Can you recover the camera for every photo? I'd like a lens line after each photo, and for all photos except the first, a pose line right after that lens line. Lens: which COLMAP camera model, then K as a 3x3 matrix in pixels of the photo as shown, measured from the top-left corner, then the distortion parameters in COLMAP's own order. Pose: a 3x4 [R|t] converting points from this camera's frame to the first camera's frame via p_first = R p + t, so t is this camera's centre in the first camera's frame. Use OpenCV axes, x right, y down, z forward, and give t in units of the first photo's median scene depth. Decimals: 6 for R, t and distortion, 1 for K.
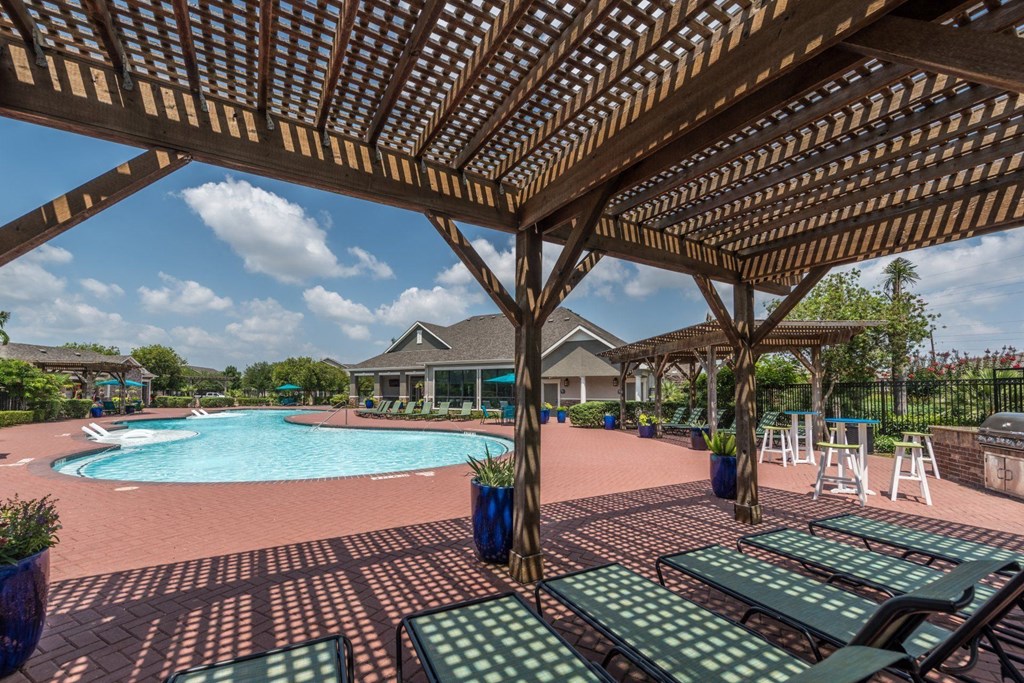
lens RADIAL K [[515.5, 0, 512.0], [0, 515.5, 341.5], [0, 0, 1]] dist [0.001780, 0.000183]
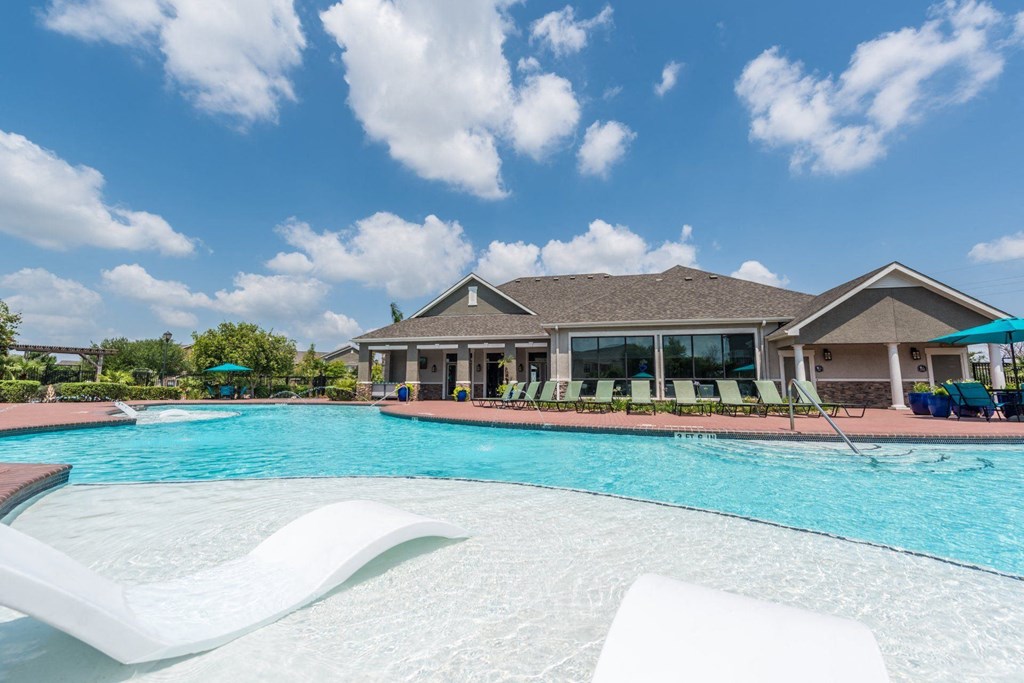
lens RADIAL K [[515.5, 0, 512.0], [0, 515.5, 341.5], [0, 0, 1]] dist [0.001780, 0.000183]
pose [[0.953845, 0.037353, 0.297968, -0.409257], [-0.035354, 0.999302, -0.012099, 0.072030], [-0.298212, 0.001006, 0.954499, 0.409923]]
